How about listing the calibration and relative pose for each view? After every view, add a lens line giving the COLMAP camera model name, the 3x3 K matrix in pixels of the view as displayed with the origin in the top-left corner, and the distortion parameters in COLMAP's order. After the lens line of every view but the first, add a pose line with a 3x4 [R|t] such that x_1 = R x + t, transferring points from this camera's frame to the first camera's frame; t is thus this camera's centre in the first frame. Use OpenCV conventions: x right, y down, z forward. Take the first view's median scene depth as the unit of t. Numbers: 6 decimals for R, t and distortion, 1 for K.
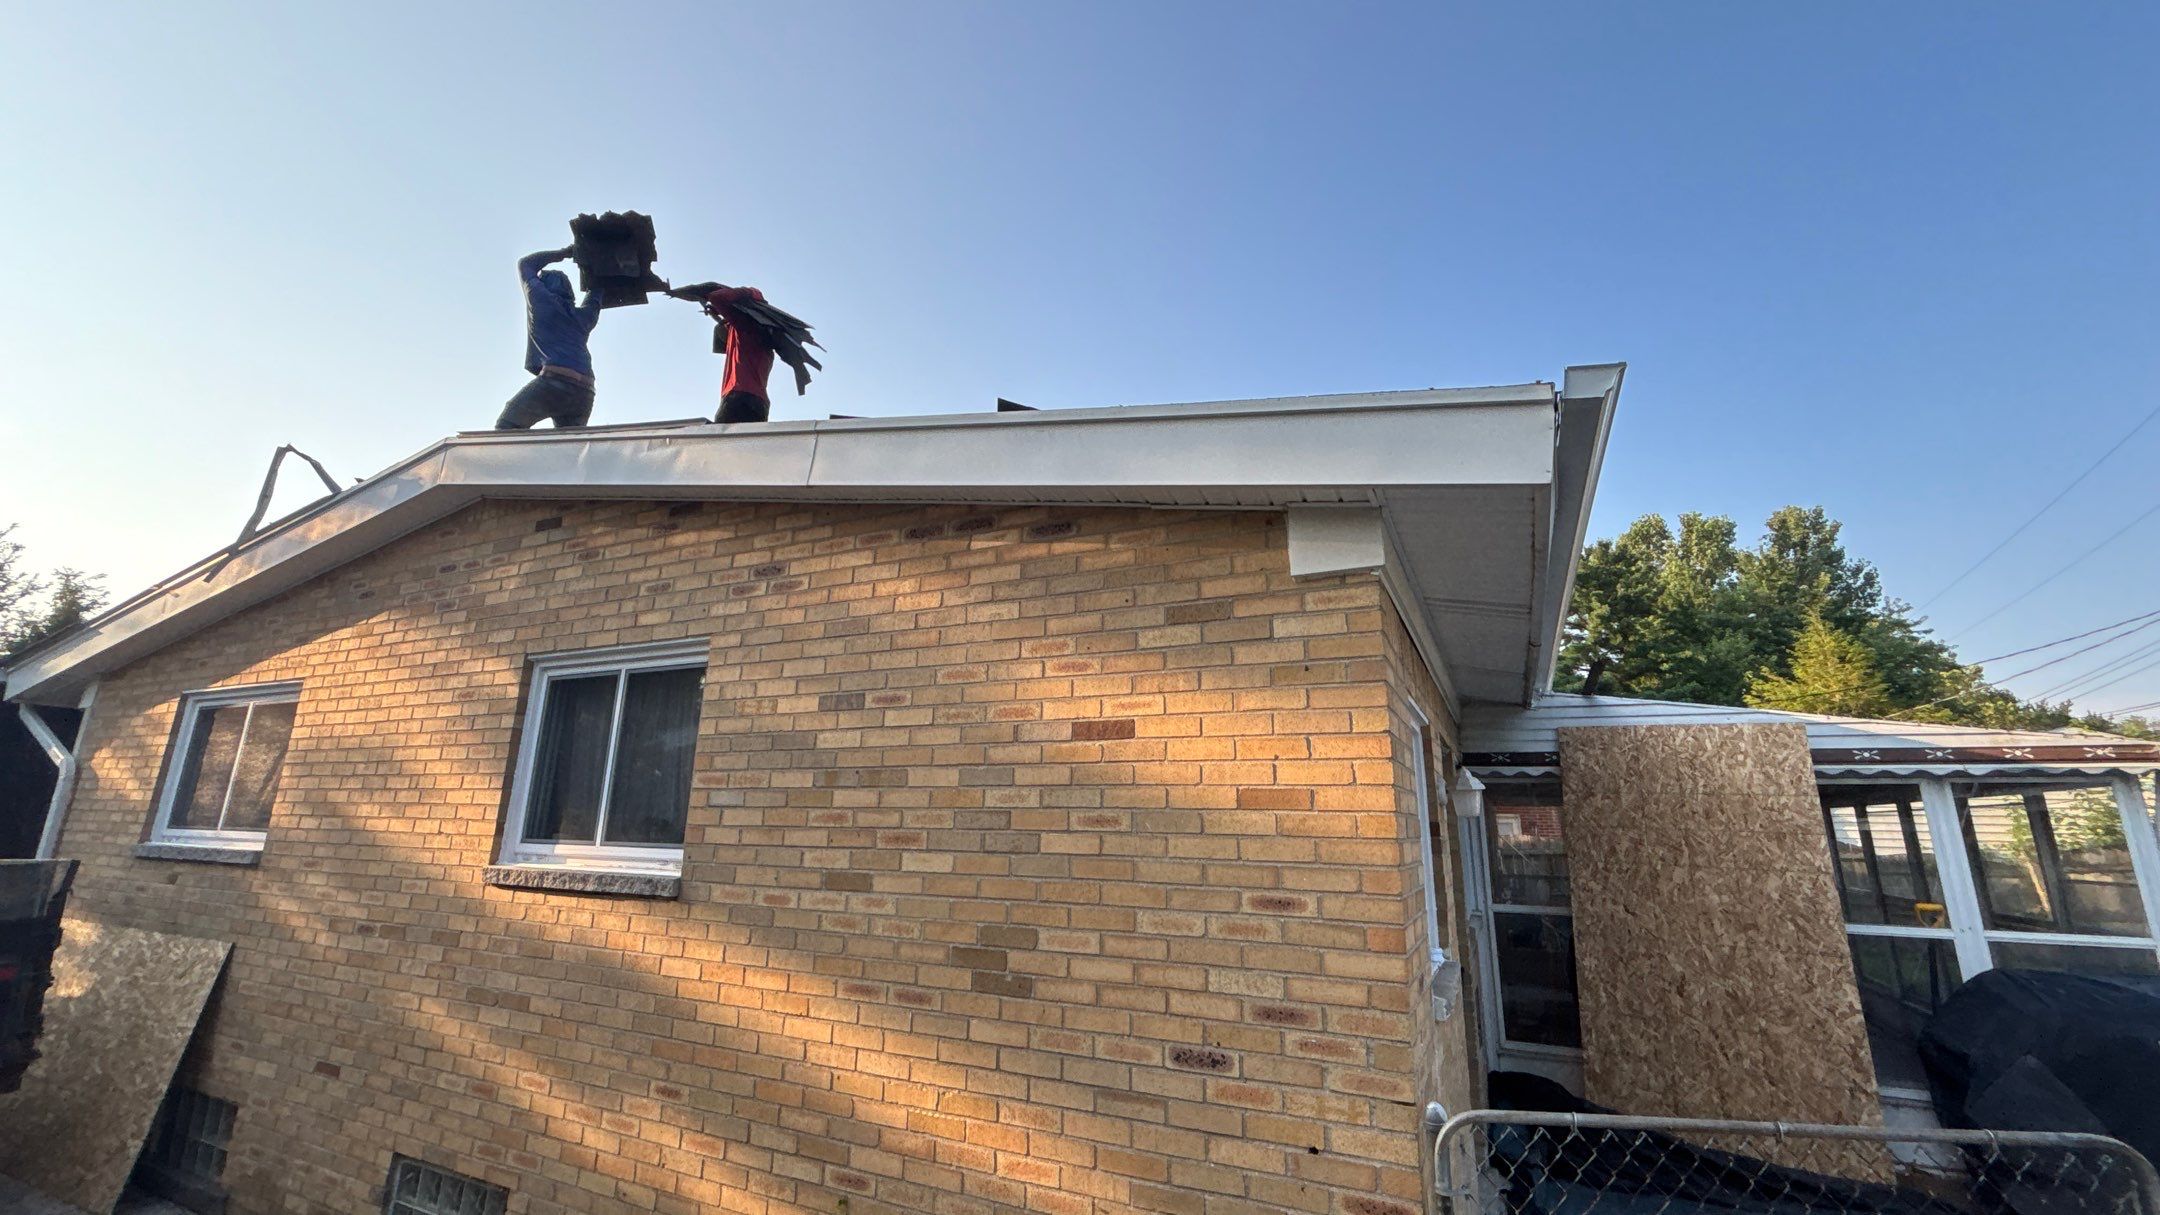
lens RADIAL K [[873.7, 0, 1085.3], [0, 873.7, 608.2], [0, 0, 1]] dist [0.000931, 0.000438]
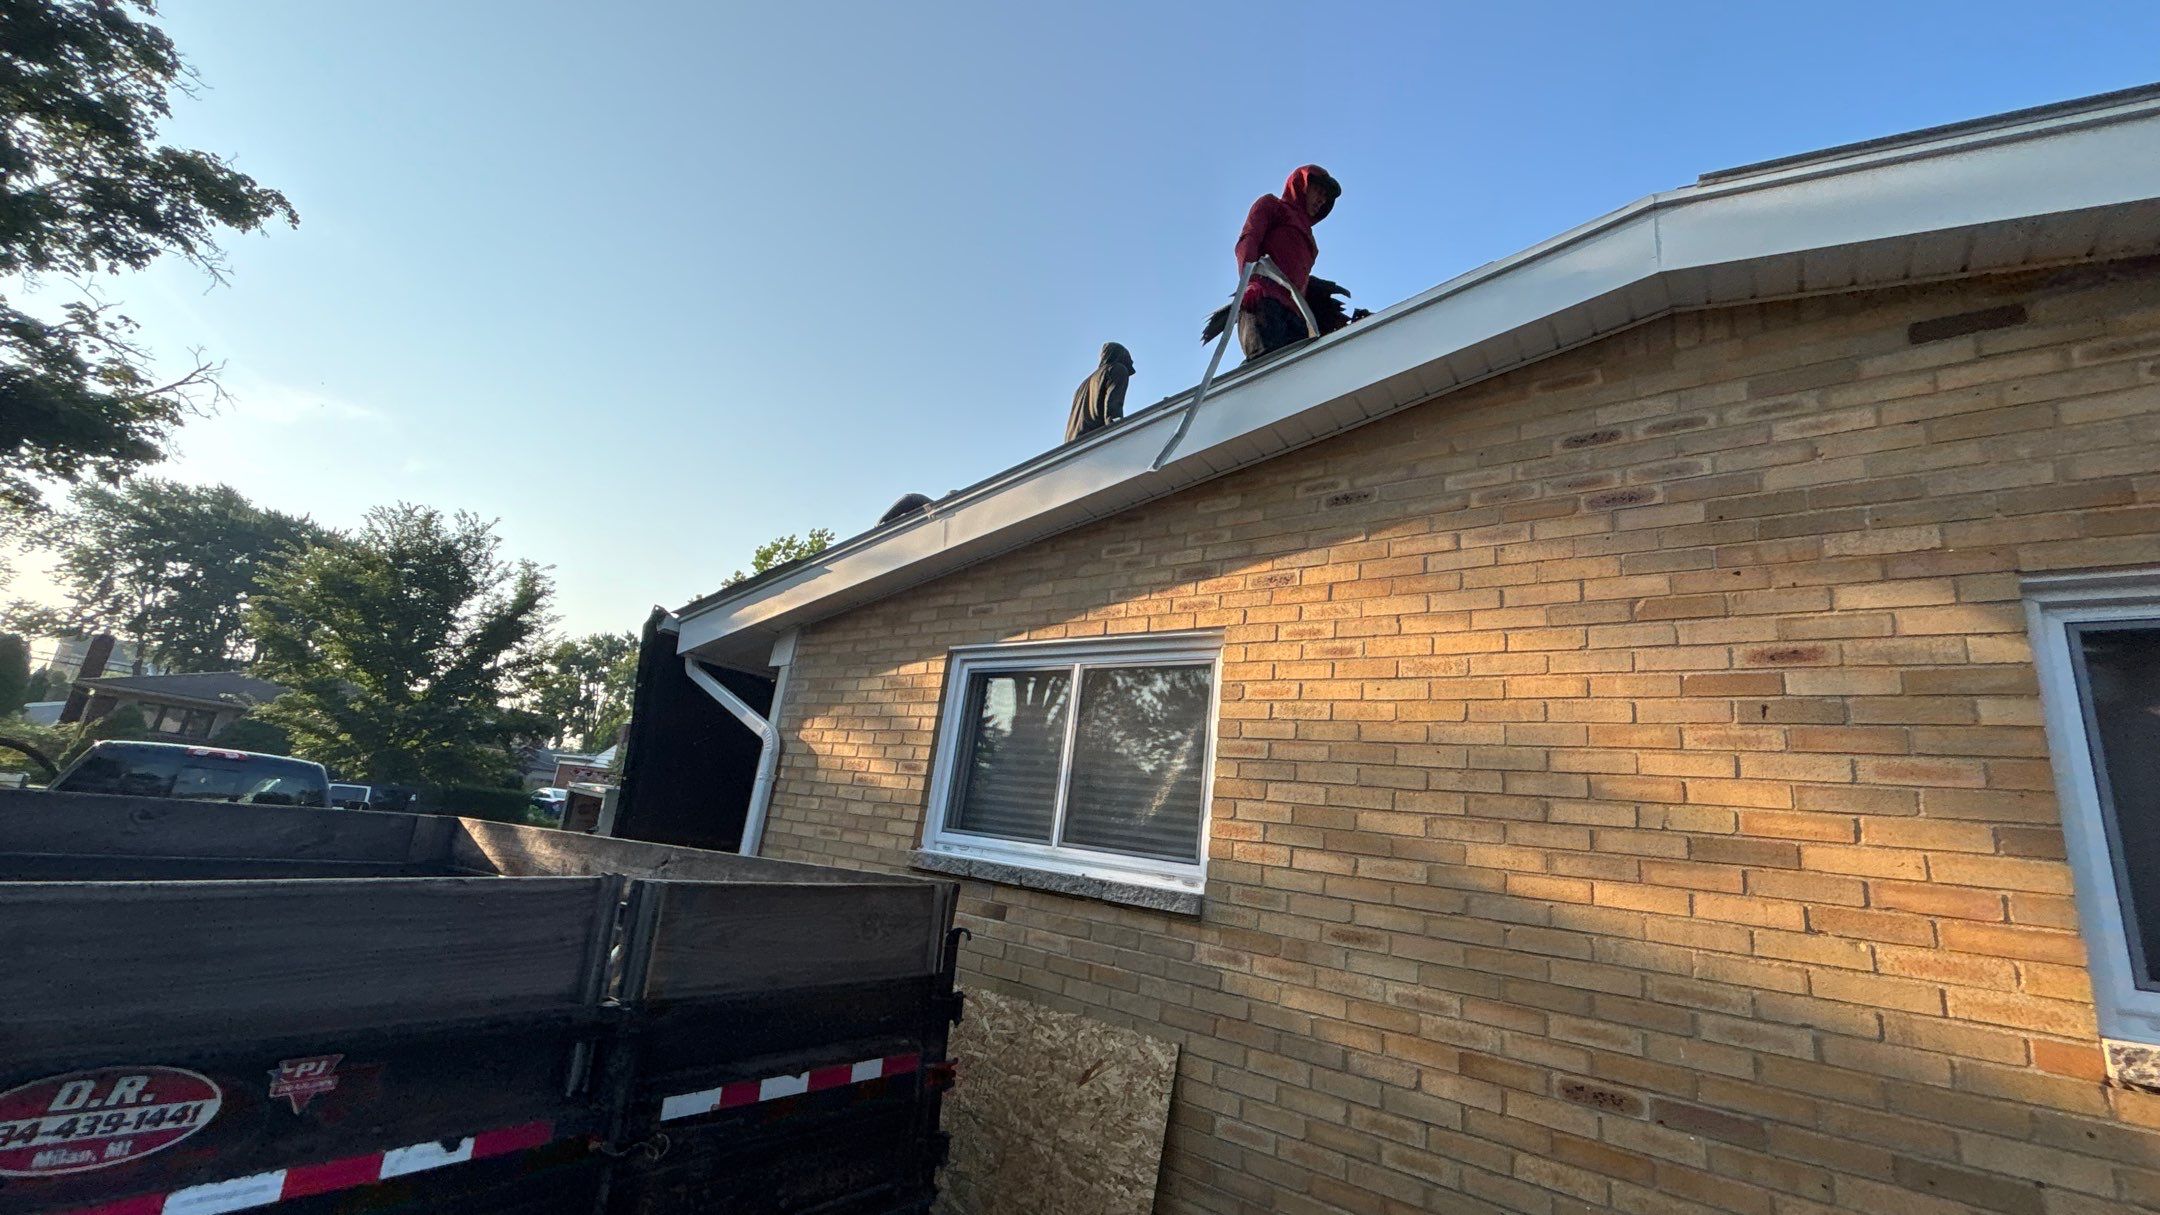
lens RADIAL K [[845.5, 0, 1087.2], [0, 845.5, 603.2], [0, 0, 1]] dist [0.000615, -0.000021]
pose [[0.974126, 0.031735, -0.223765, -0.957204], [-0.040394, 0.998598, -0.034223, 0.098180], [0.222365, 0.042376, 0.974042, 0.405912]]
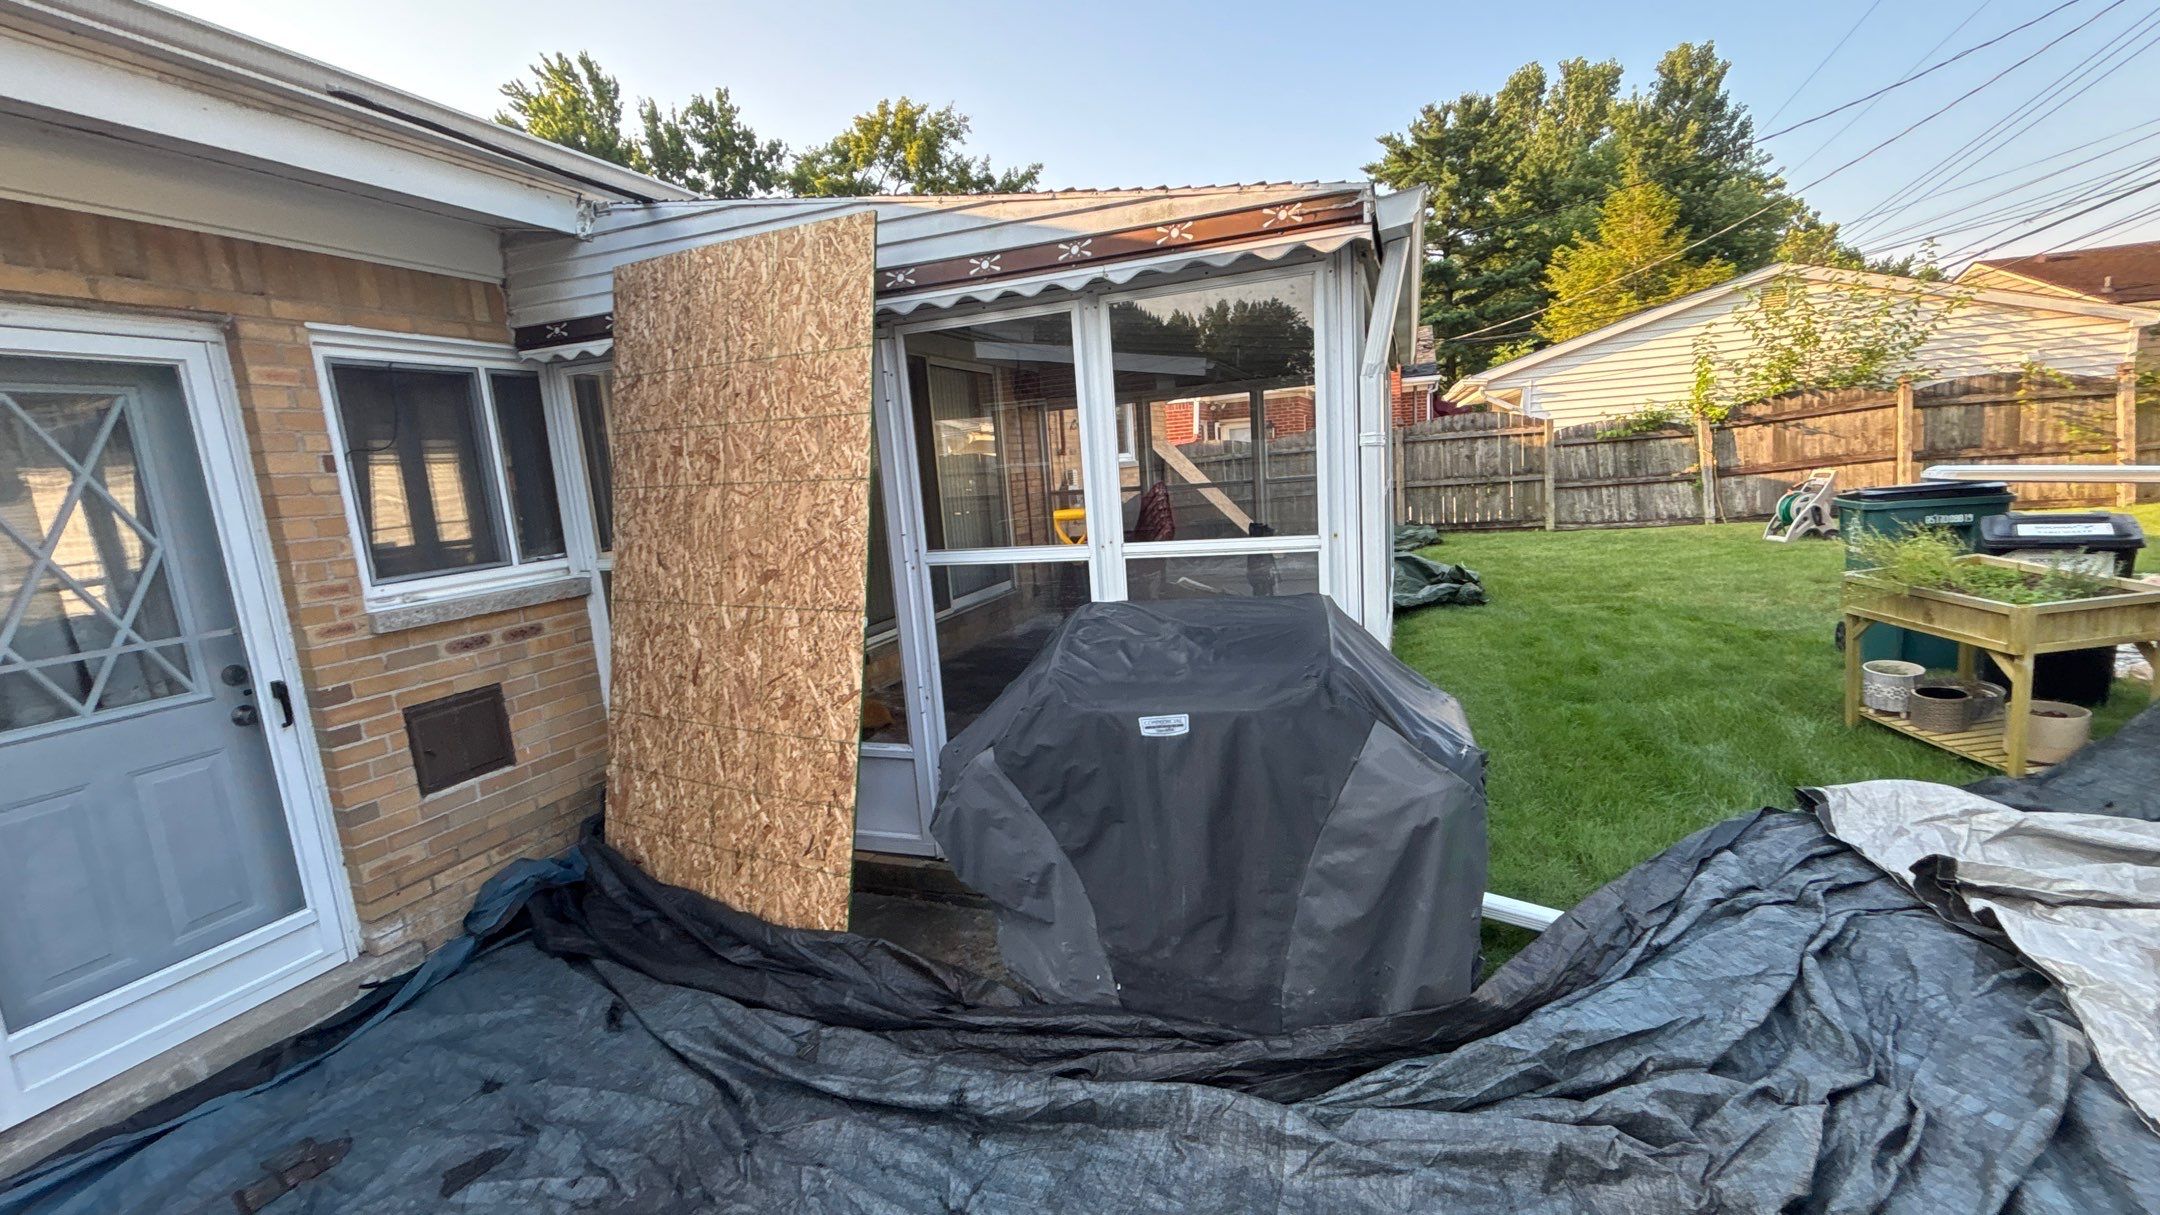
lens RADIAL K [[873.7, 0, 1085.3], [0, 873.7, 608.2], [0, 0, 1]] dist [0.000931, 0.000438]
pose [[0.991270, -0.105812, 0.078661, 0.968814], [0.065537, 0.913111, 0.402410, 0.160366], [-0.114406, -0.393742, 0.912074, 0.423047]]
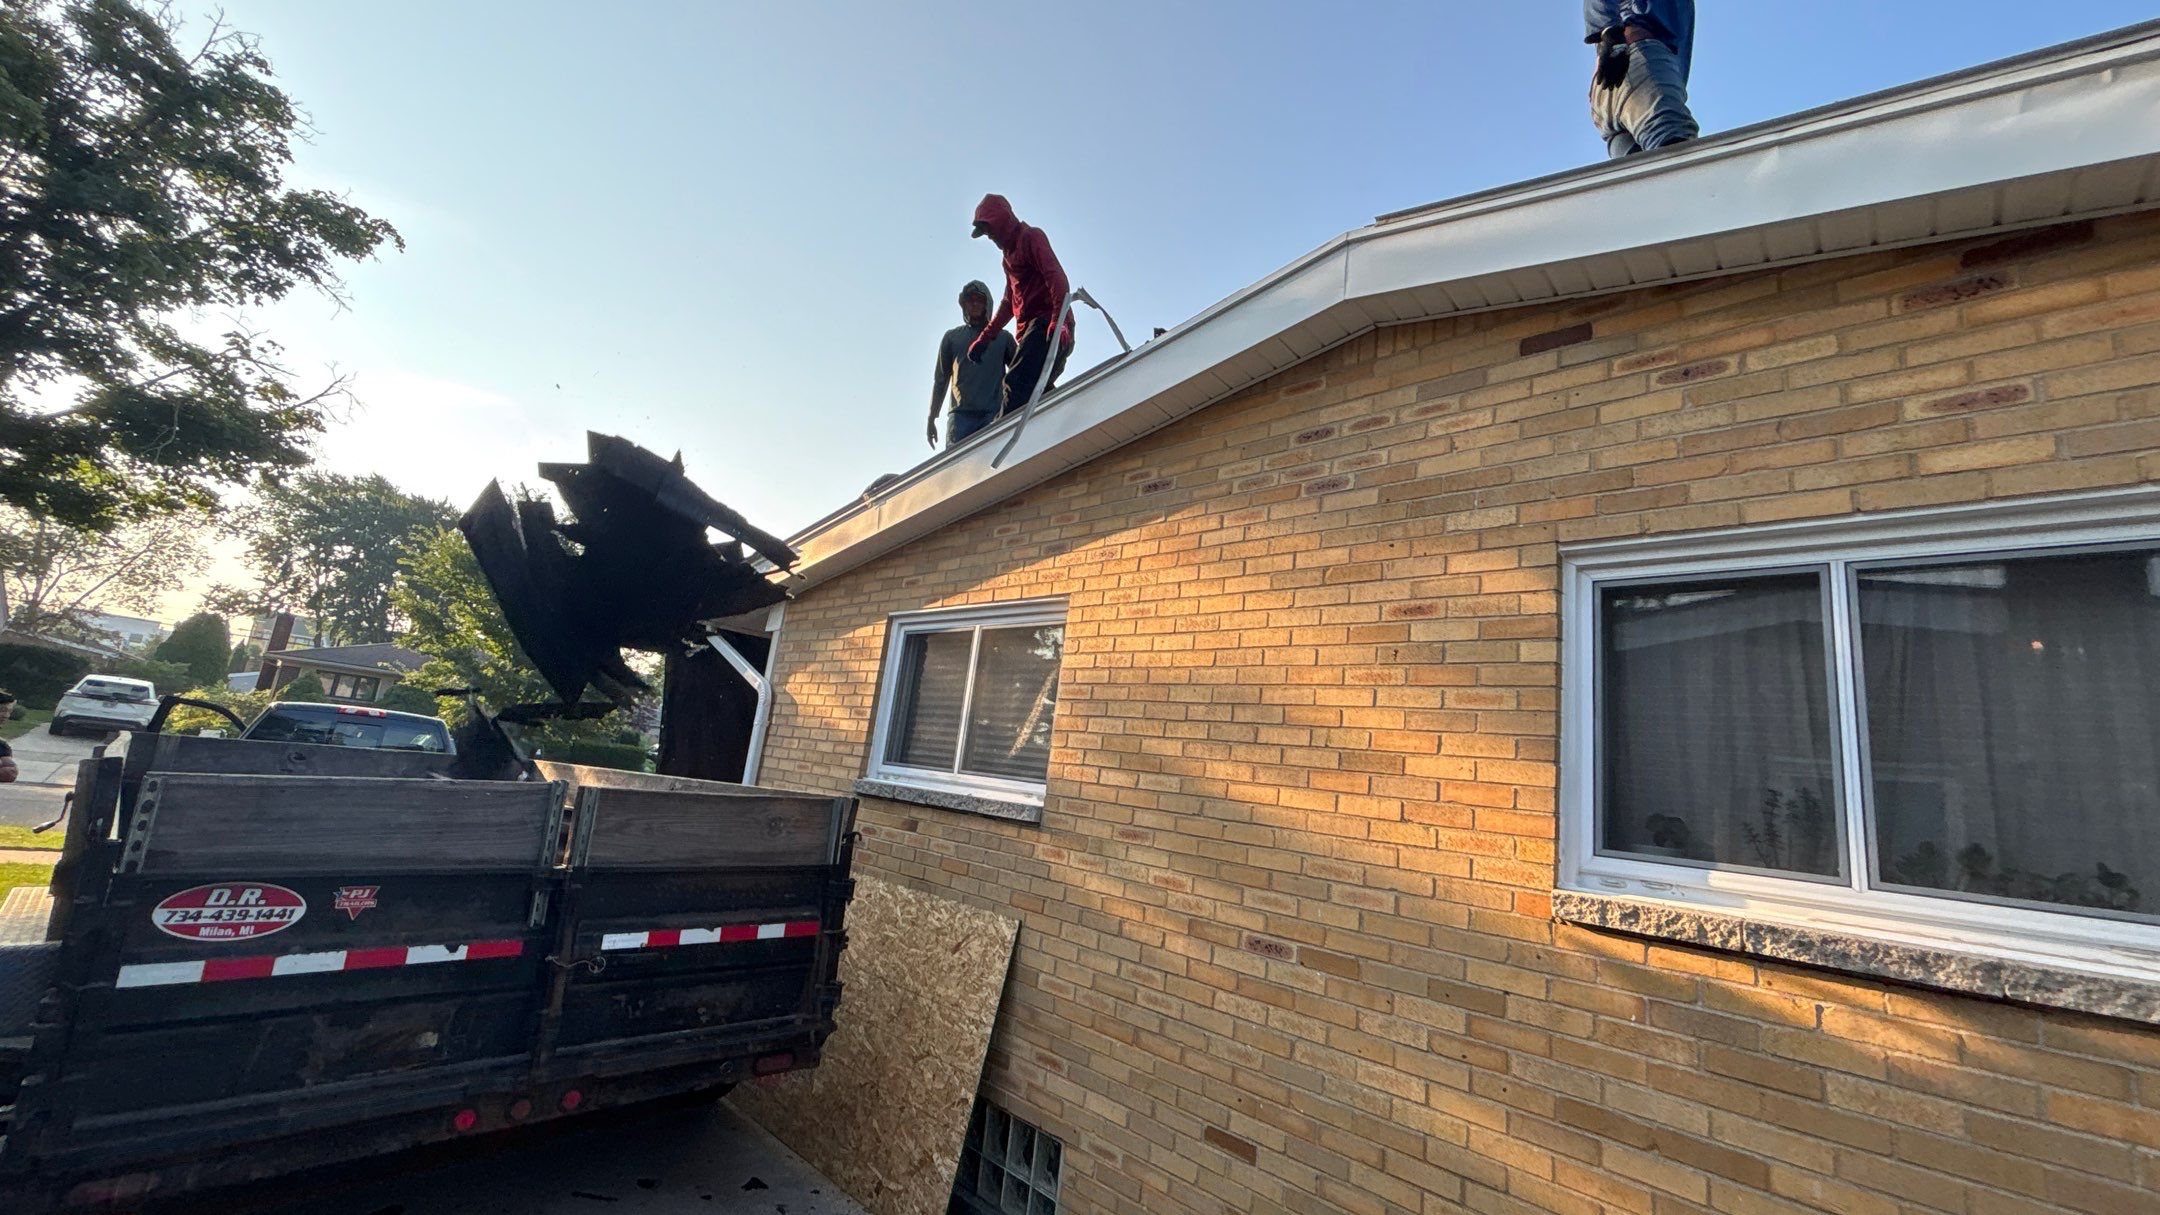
lens RADIAL K [[849.3, 0, 1089.4], [0, 849.3, 599.7], [0, 0, 1]] dist [0.001560, 0.004015]
pose [[0.945485, 0.018989, -0.325111, -0.700821], [-0.014169, 0.999752, 0.017186, 0.080464], [0.325356, -0.011642, 0.945520, 0.307588]]
